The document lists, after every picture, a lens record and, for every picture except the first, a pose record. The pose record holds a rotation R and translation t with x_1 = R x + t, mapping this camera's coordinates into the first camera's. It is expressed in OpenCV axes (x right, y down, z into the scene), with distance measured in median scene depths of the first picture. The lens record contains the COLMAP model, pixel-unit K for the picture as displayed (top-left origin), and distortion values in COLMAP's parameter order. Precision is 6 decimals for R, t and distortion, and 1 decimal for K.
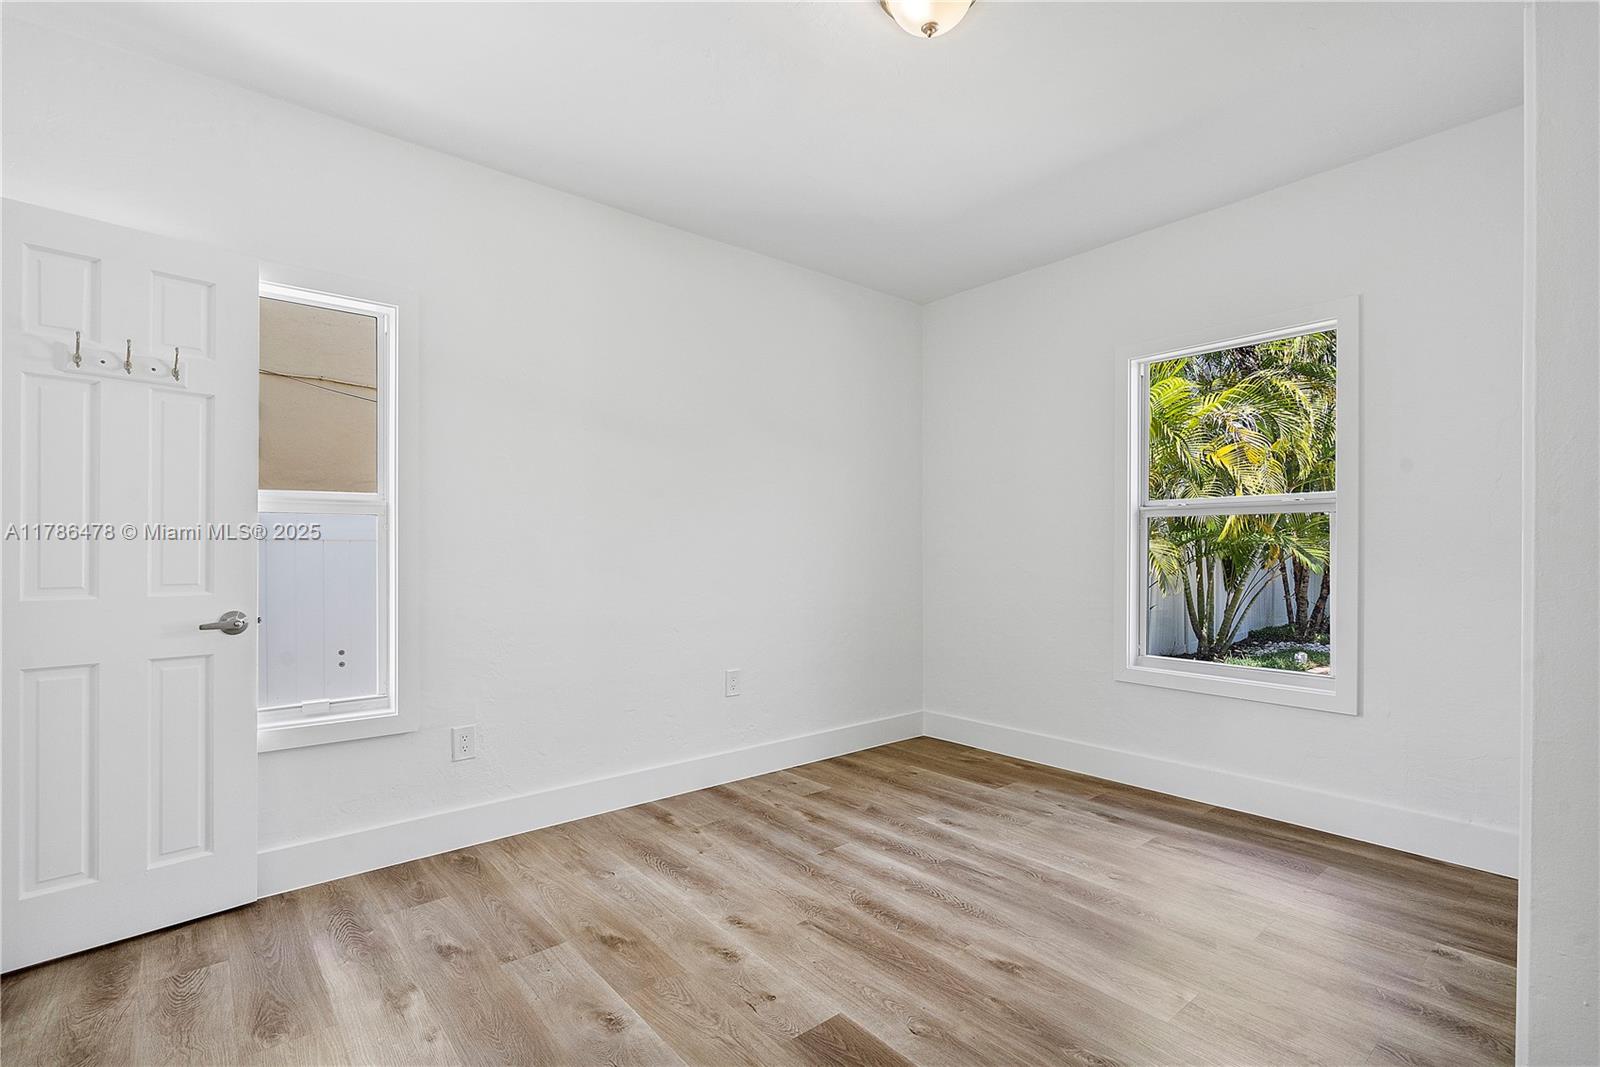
lens RADIAL K [[747.2, 0, 798.8], [0, 747.2, 536.2], [0, 0, 1]] dist [-0.002935, 0.001105]
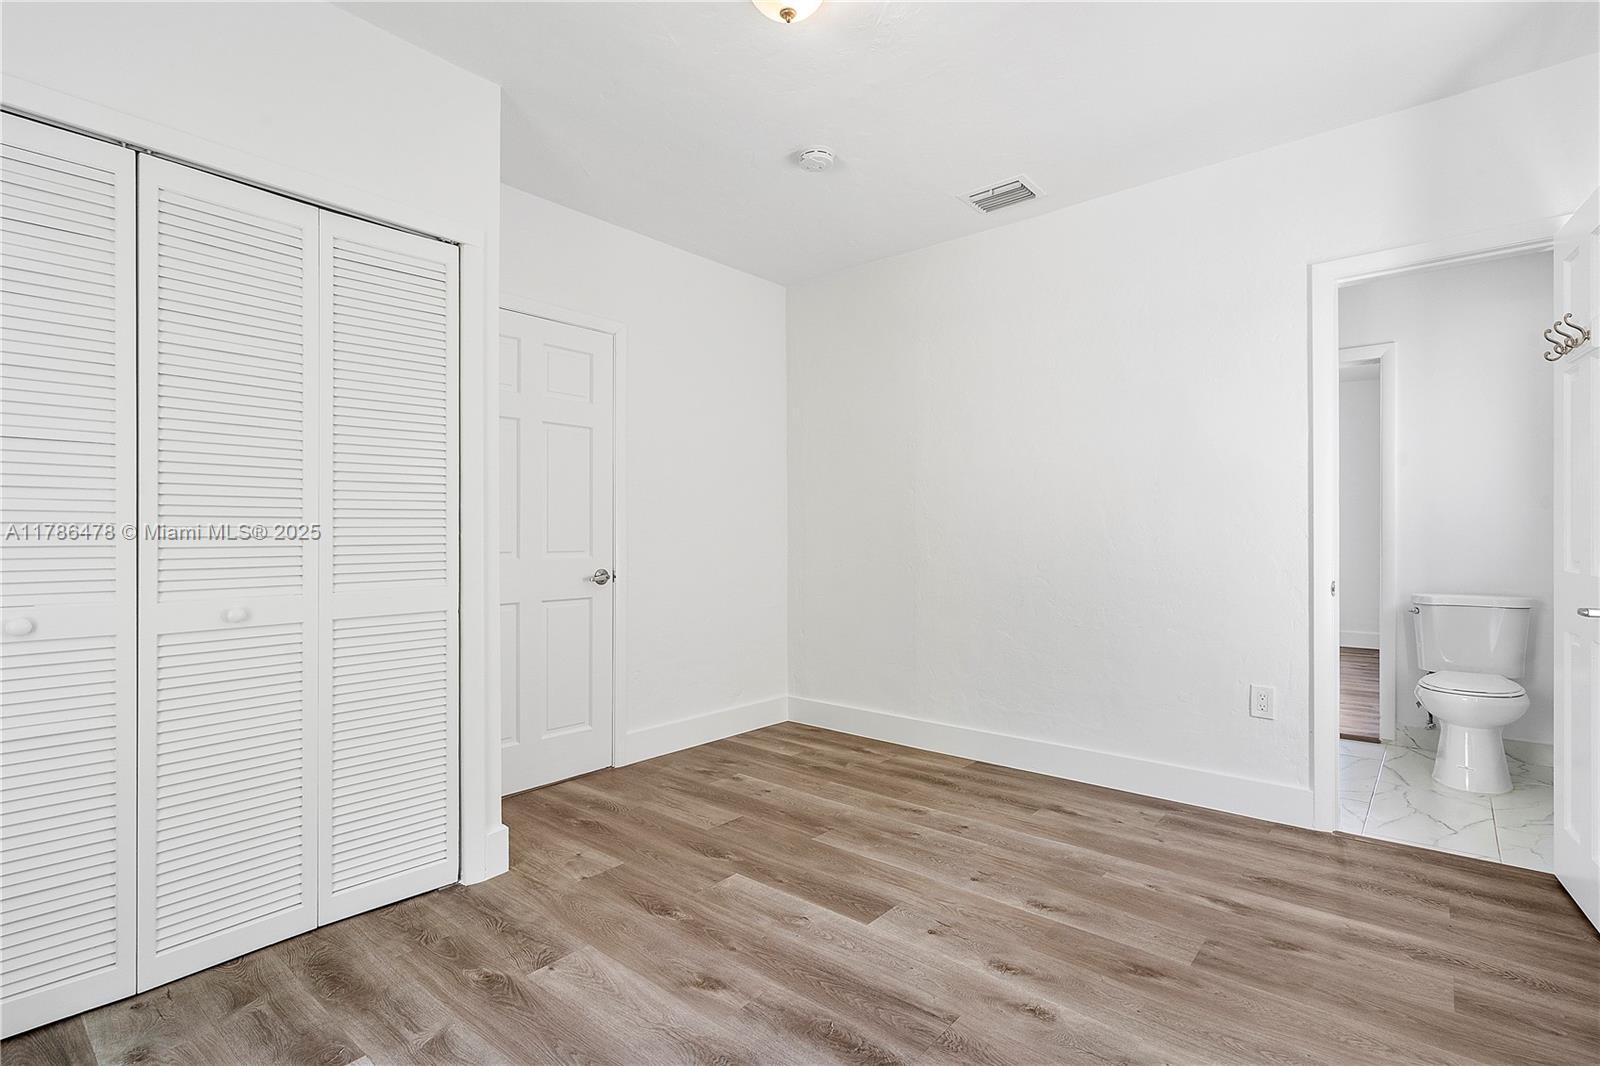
lens RADIAL K [[747.2, 0, 798.8], [0, 747.2, 535.7], [0, 0, 1]] dist [-0.002935, 0.001105]
pose [[-0.985706, 0.007220, -0.168323, 0.313911], [0.009741, 0.999852, -0.014156, 0.035547], [0.168195, -0.015594, -0.985630, 1.898601]]
